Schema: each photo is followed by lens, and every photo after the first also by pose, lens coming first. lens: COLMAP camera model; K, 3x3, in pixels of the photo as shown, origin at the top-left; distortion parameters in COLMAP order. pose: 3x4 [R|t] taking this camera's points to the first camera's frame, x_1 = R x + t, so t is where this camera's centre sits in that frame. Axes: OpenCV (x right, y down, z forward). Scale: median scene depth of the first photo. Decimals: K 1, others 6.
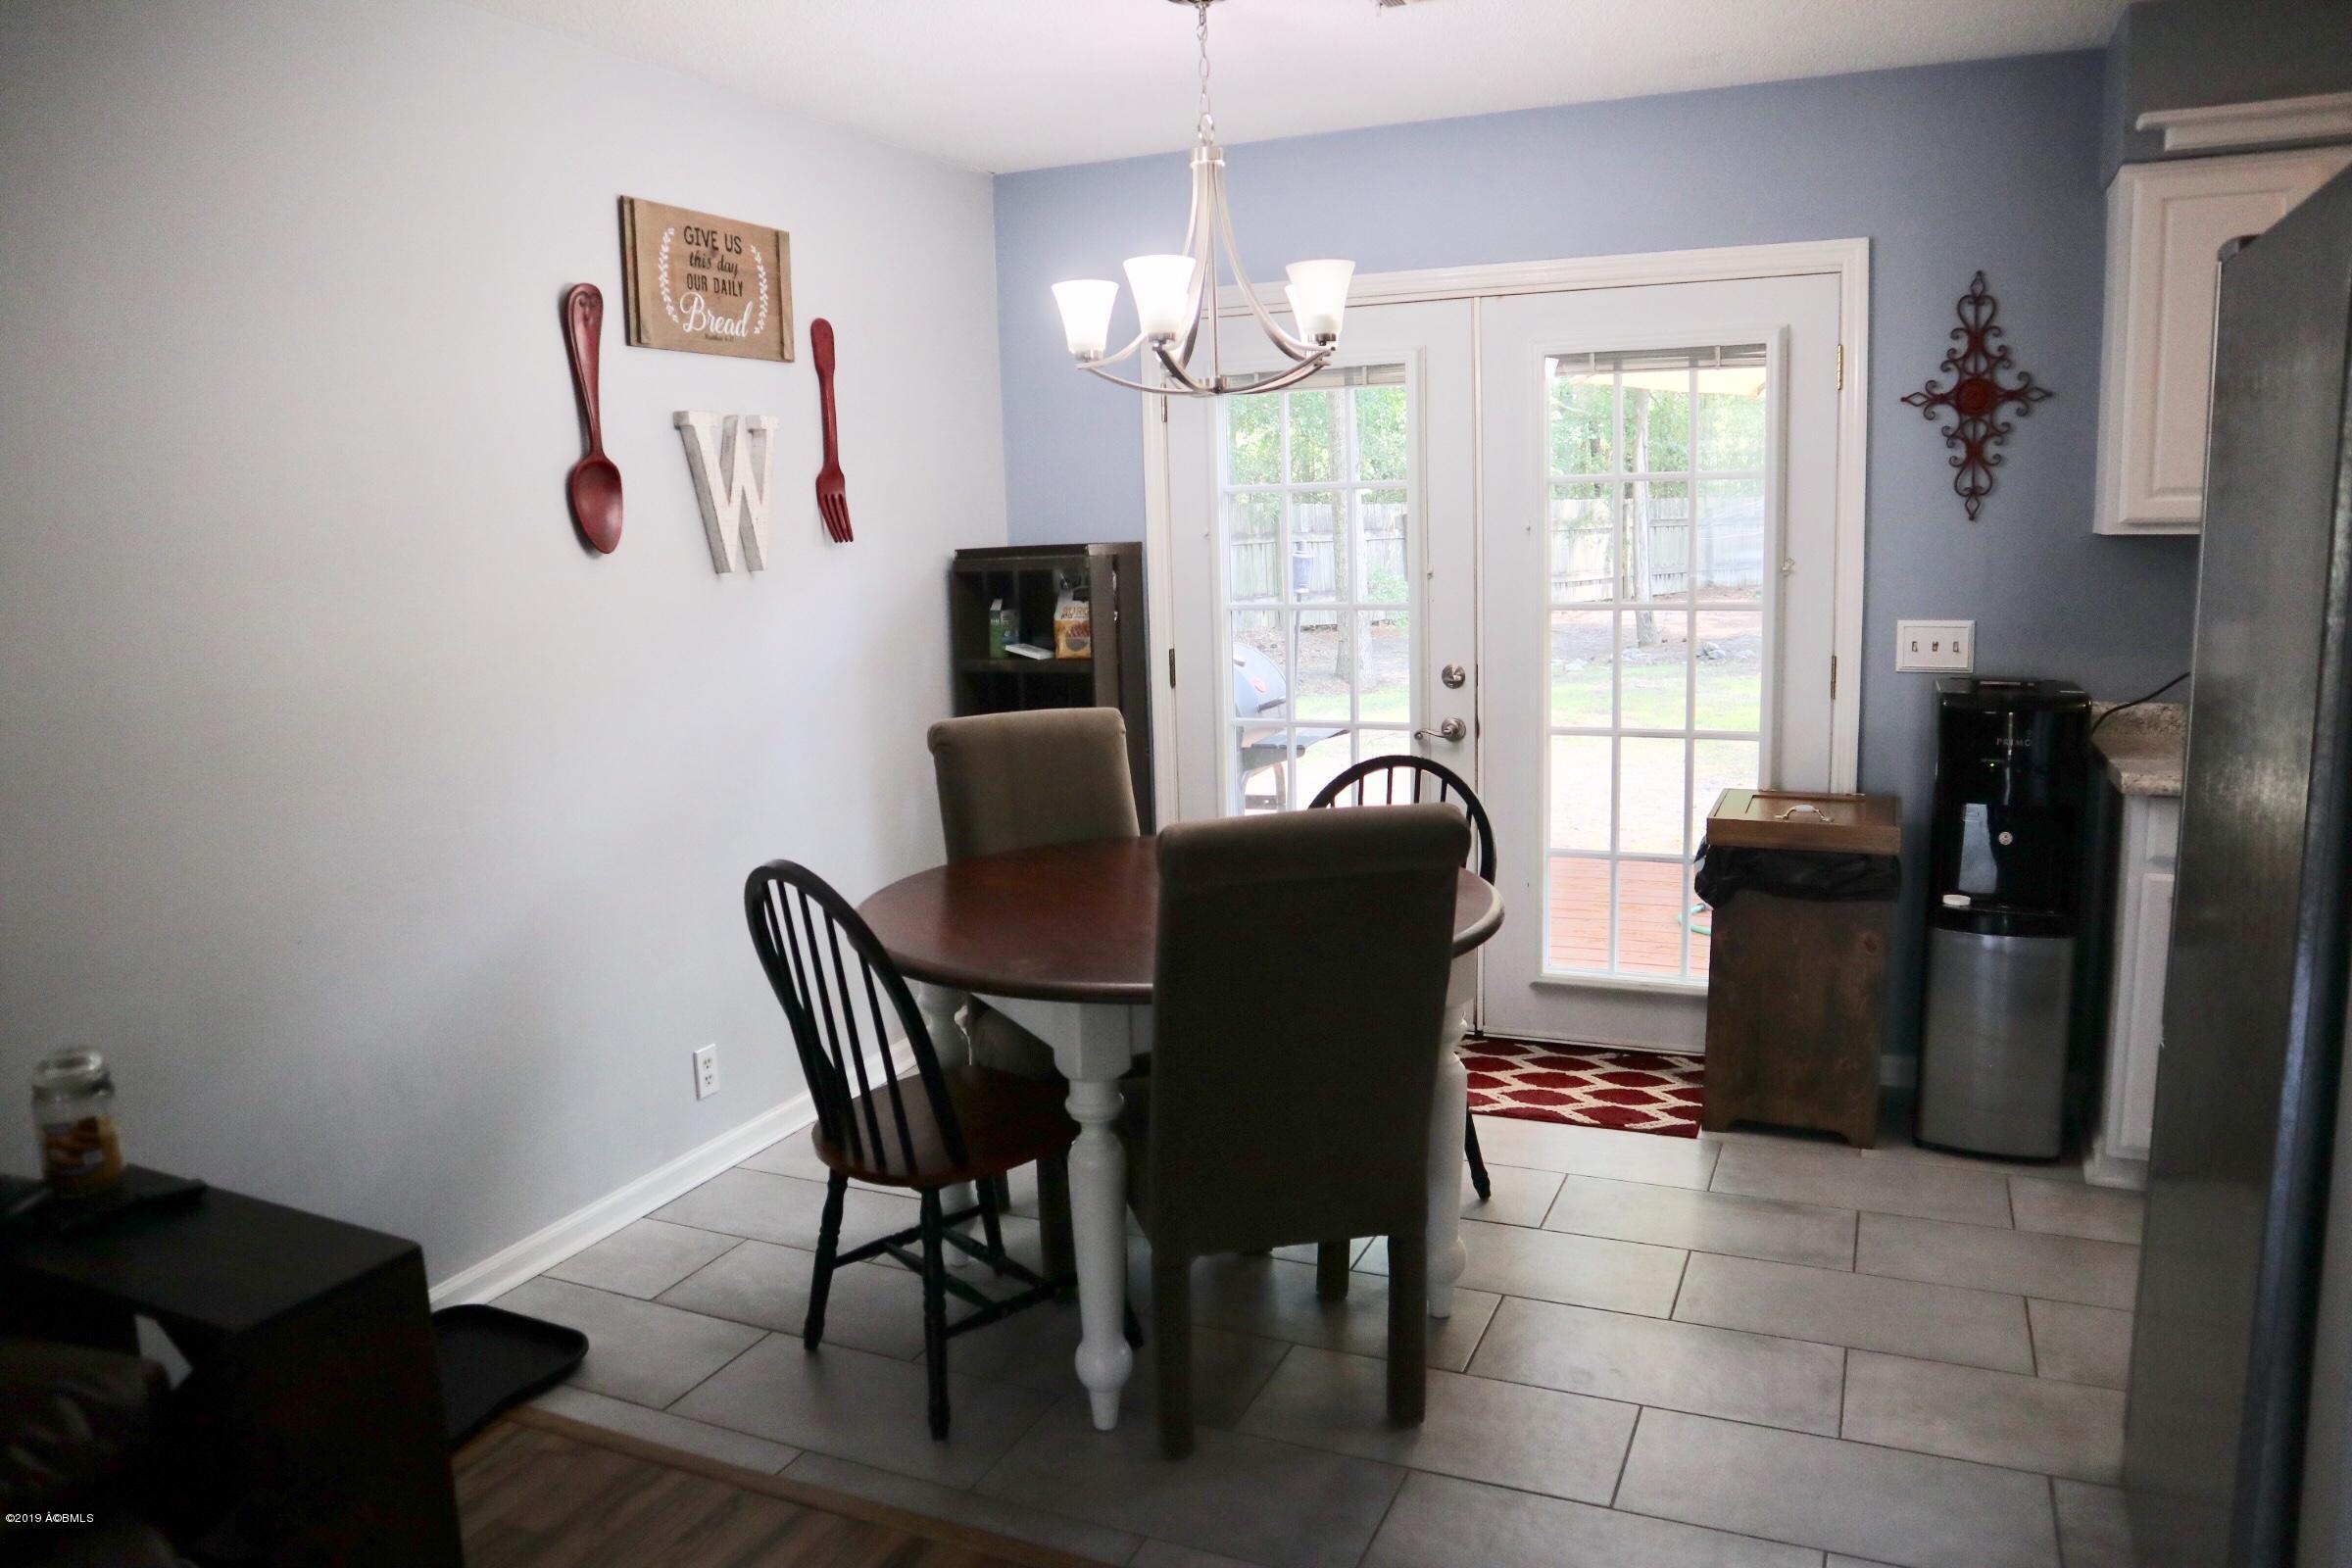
lens RADIAL K [[1638.1, 0, 1176.3], [0, 1638.1, 773.9], [0, 0, 1]] dist [-0.148887, 0.113753]
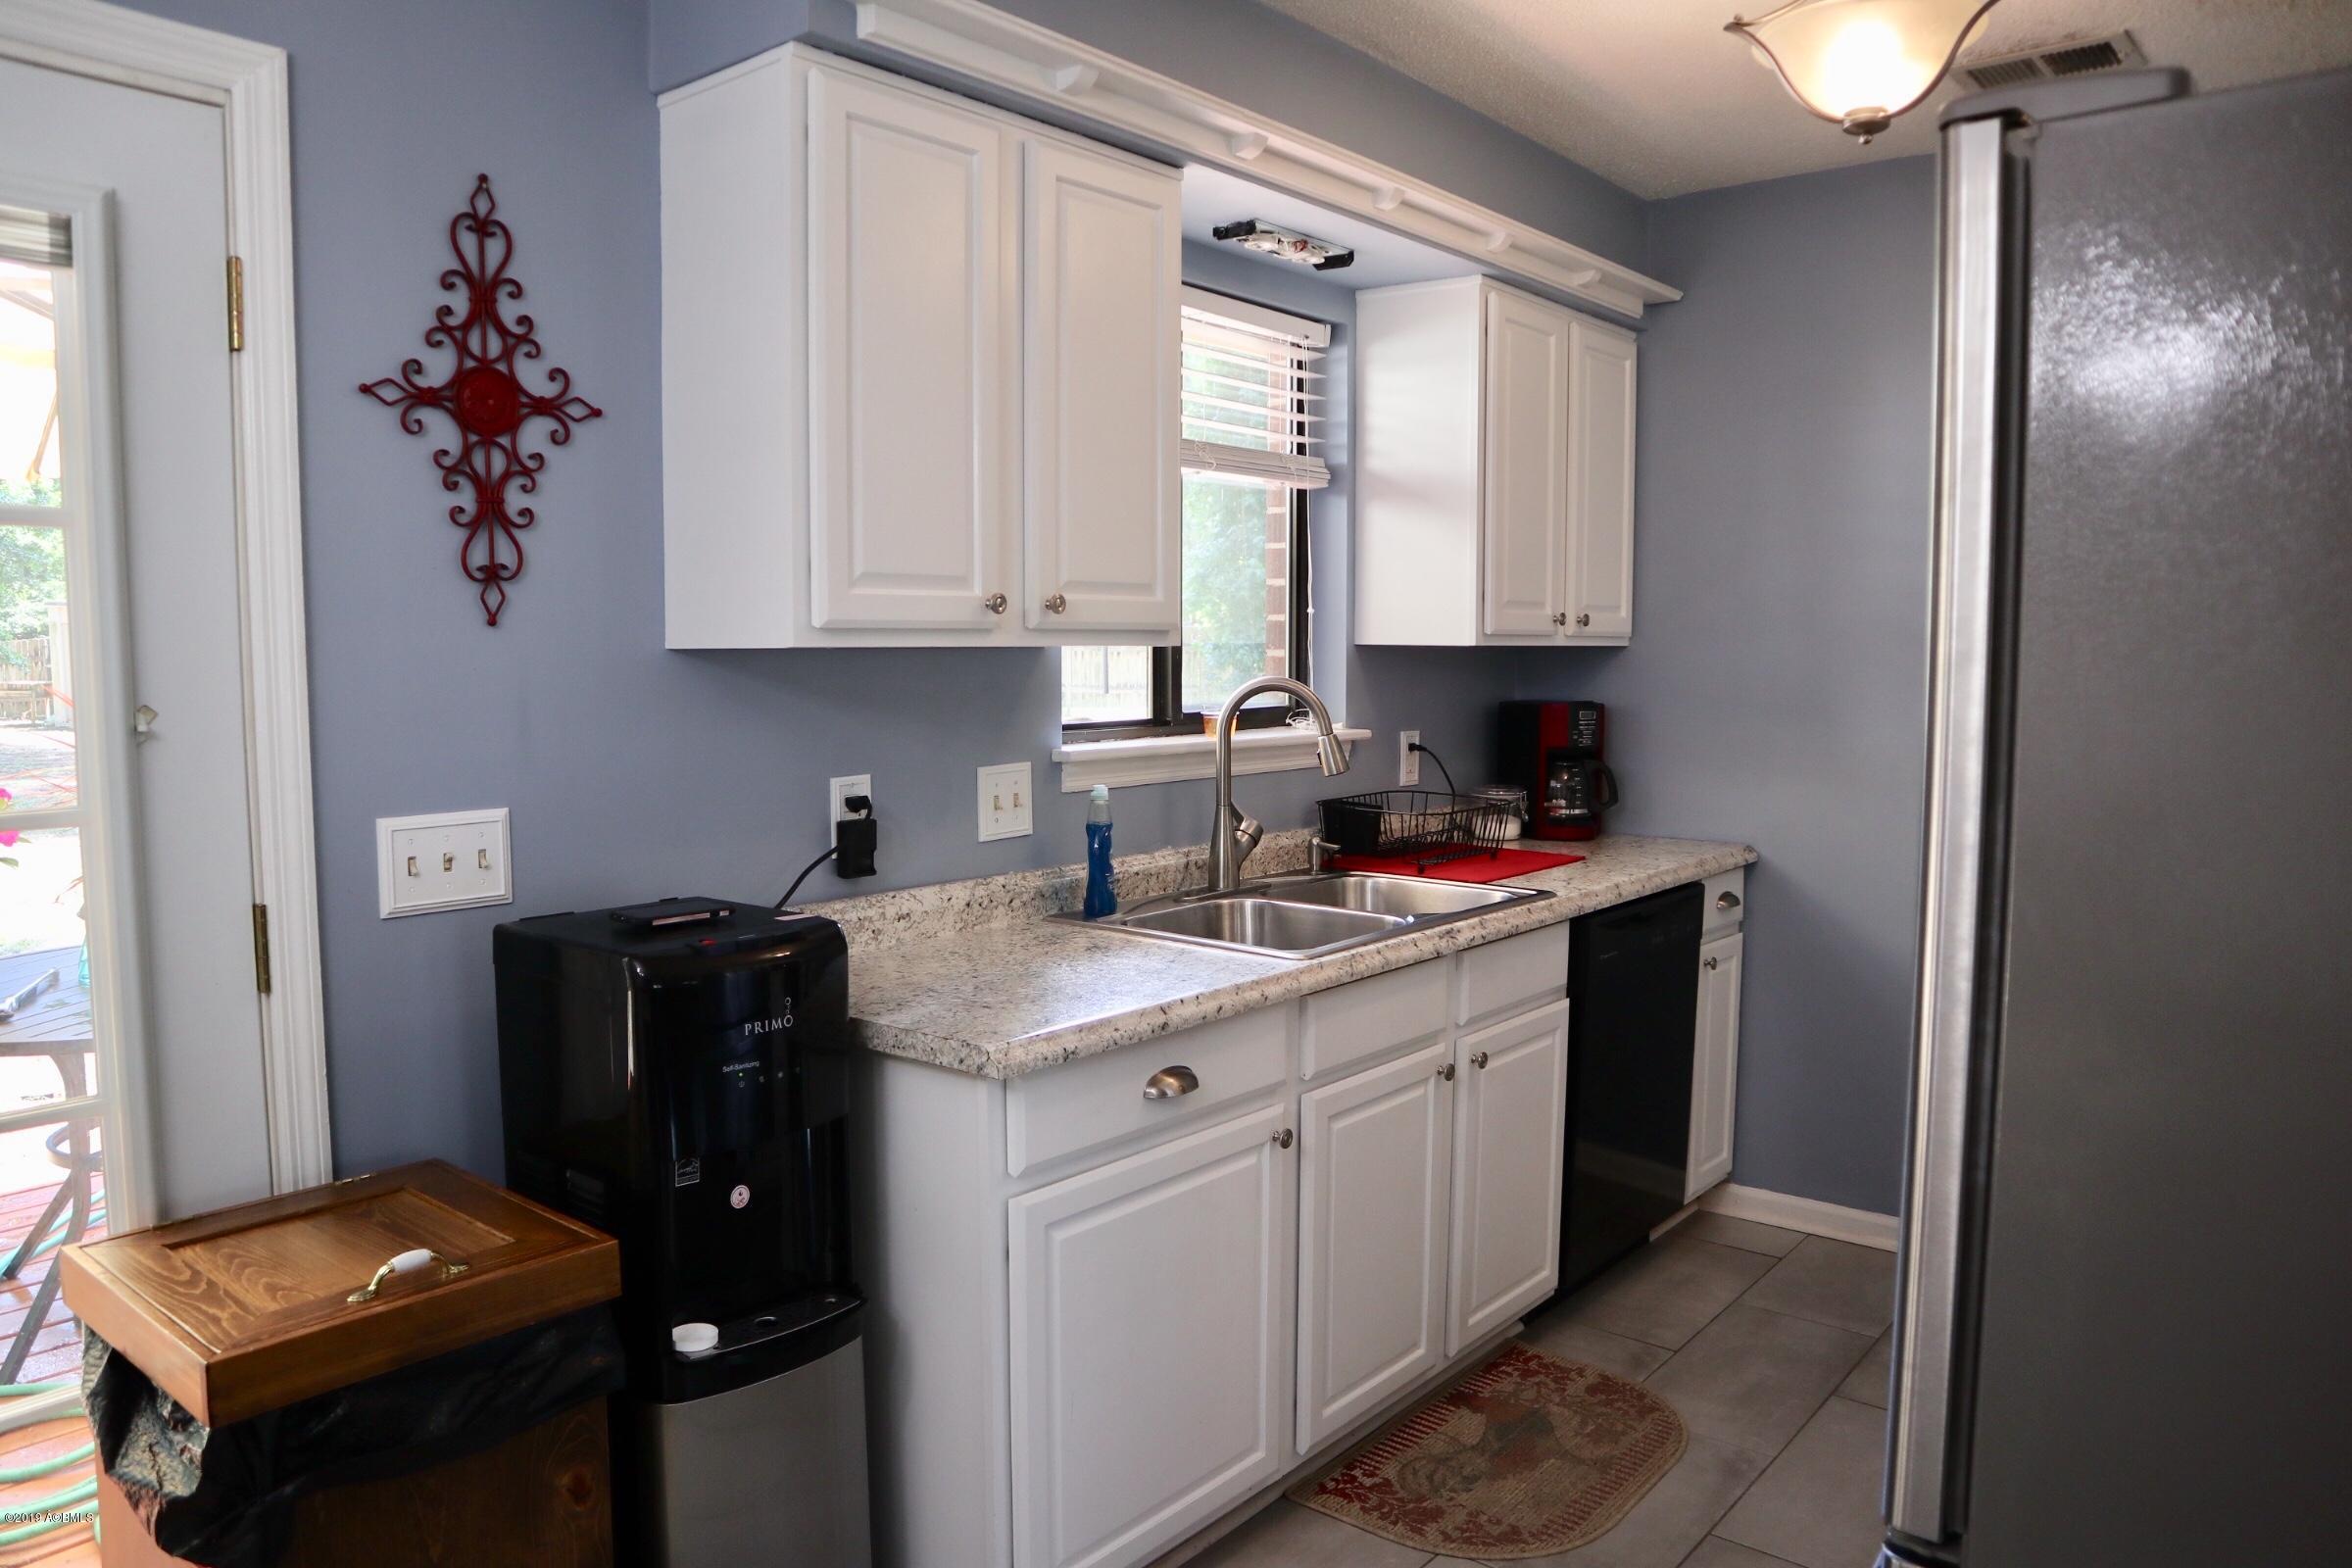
lens RADIAL K [[1638.1, 0, 1176.3], [0, 1638.1, 773.9], [0, 0, 1]] dist [-0.148887, 0.113753]
pose [[0.280794, -0.055223, 0.958178, 0.038794], [0.141527, 0.989812, 0.015571, -0.085460], [-0.949276, 0.131236, 0.285749, 0.631020]]
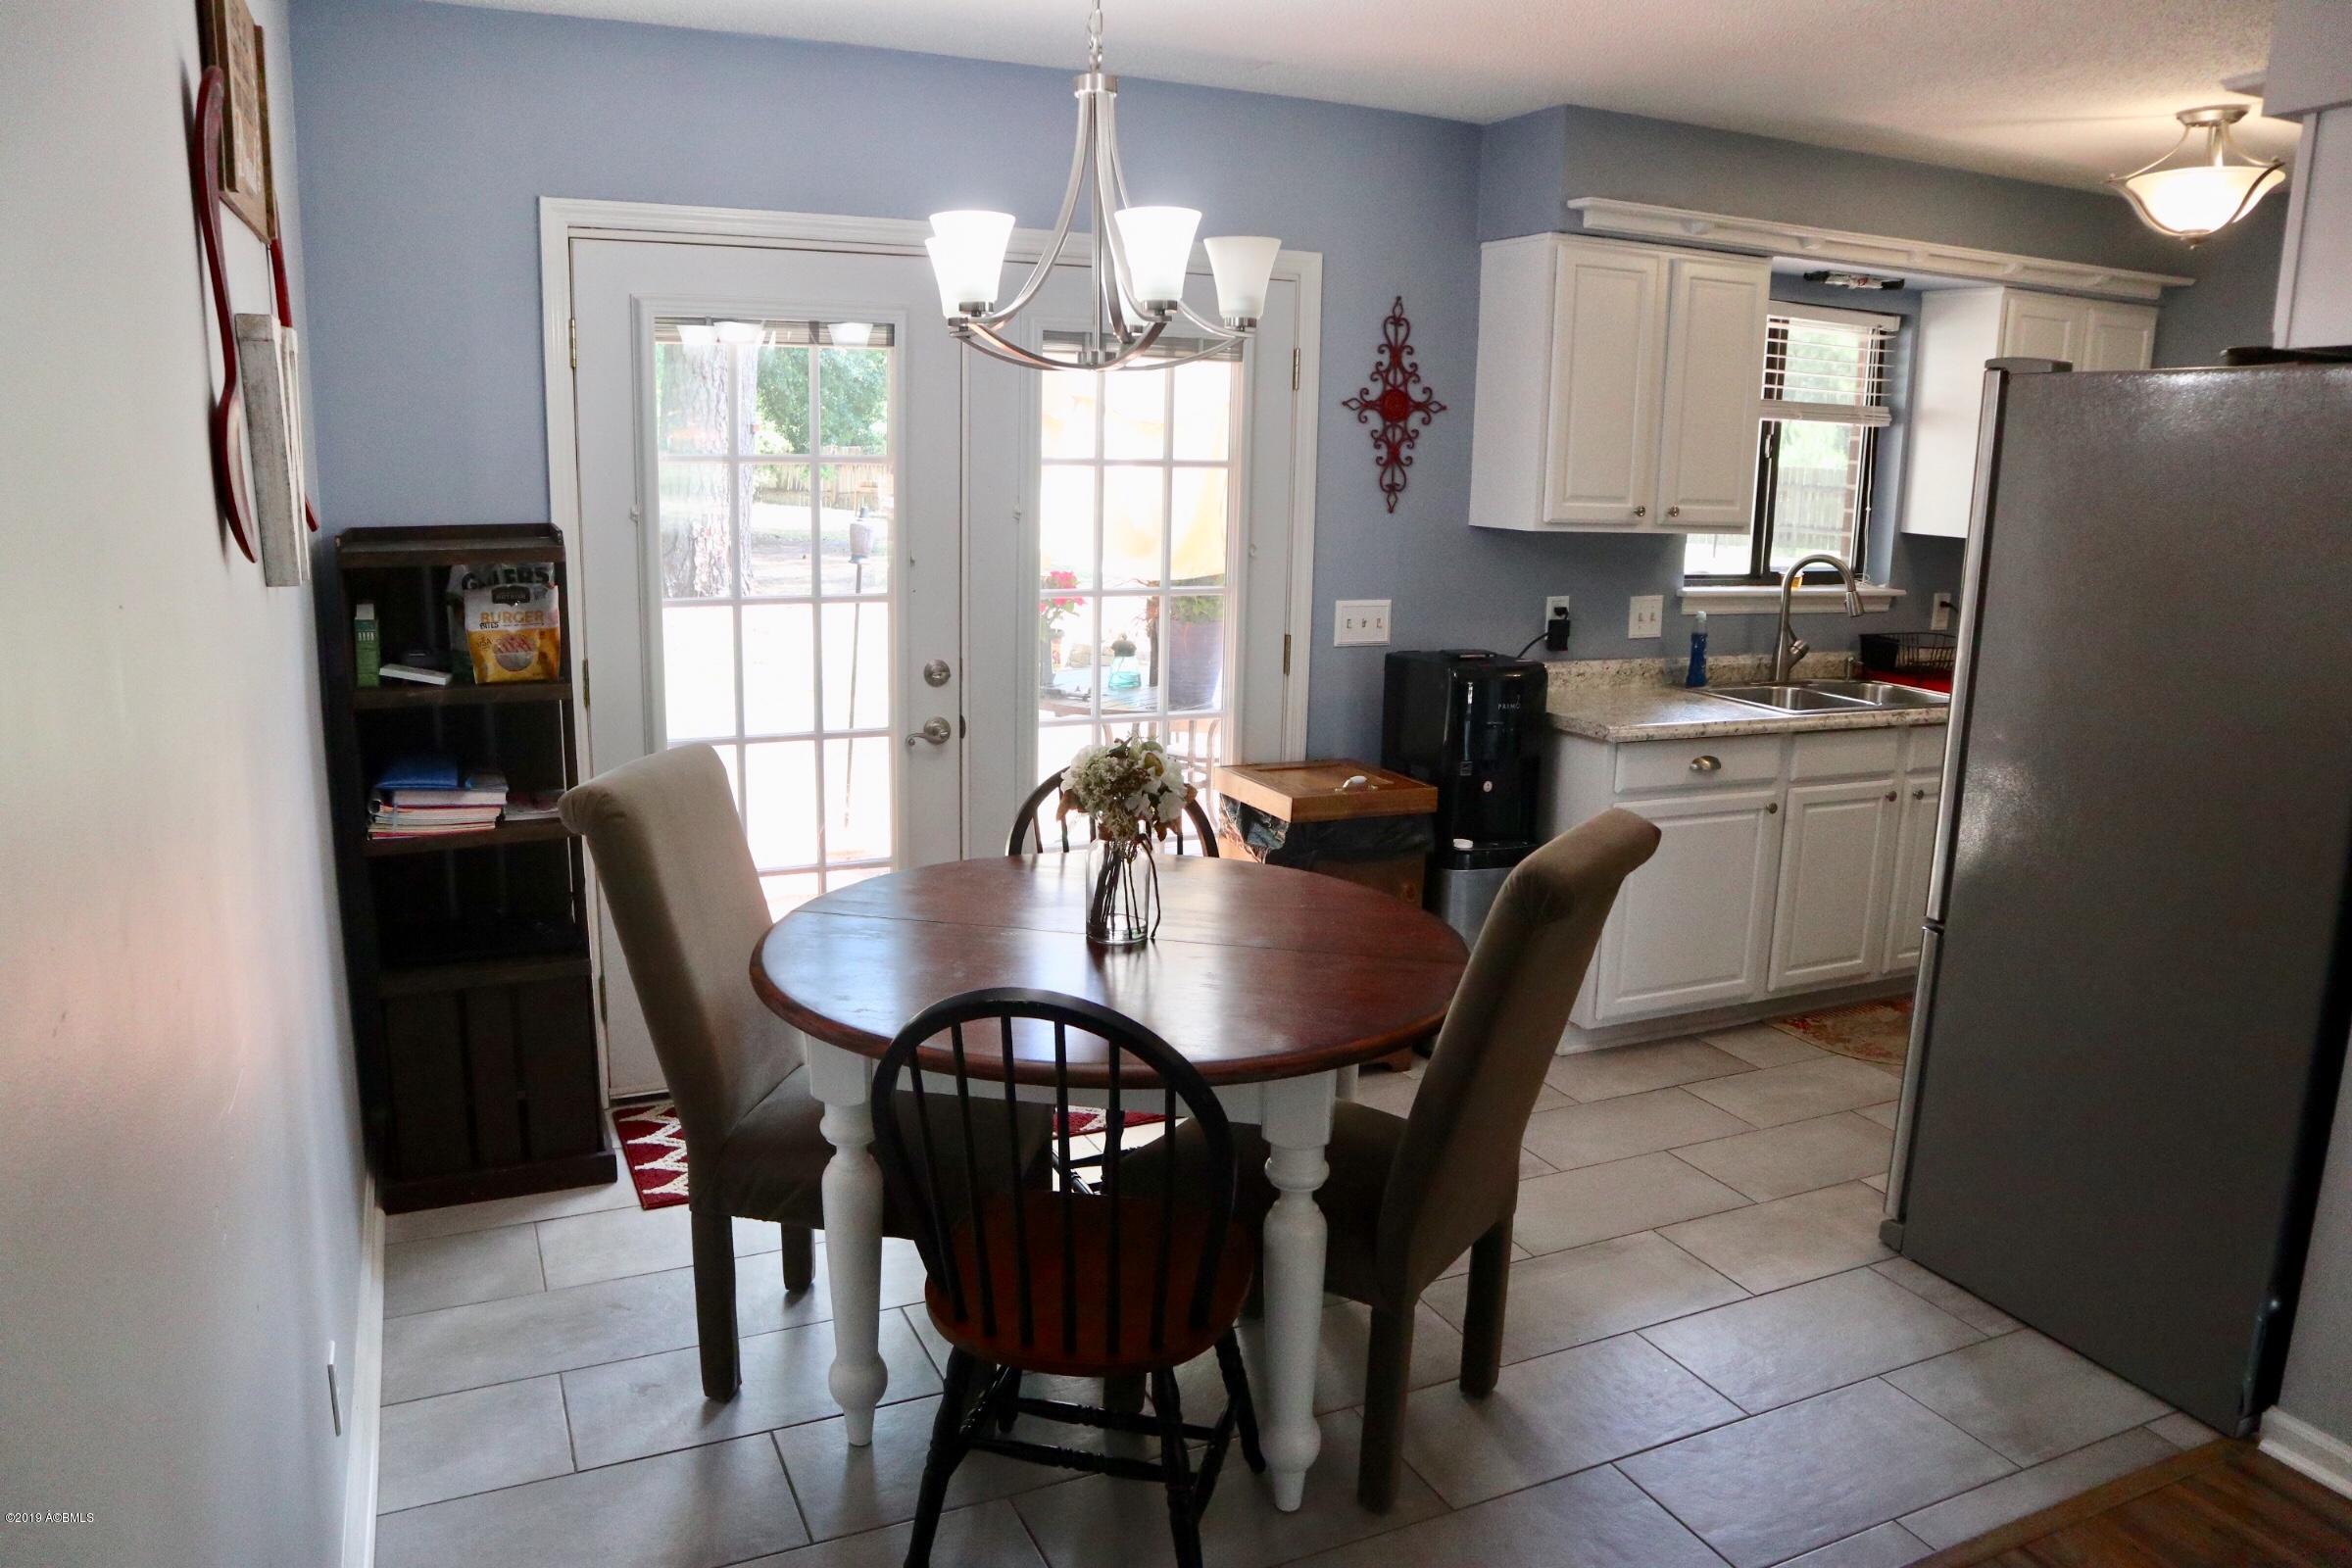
lens RADIAL K [[1638.1, 0, 1176.3], [0, 1638.1, 773.9], [0, 0, 1]] dist [-0.148887, 0.113753]
pose [[0.660869, -0.105697, 0.743021, -0.500220], [0.075544, 0.994373, 0.074261, -0.071793], [-0.746689, 0.007054, 0.665135, 0.335985]]
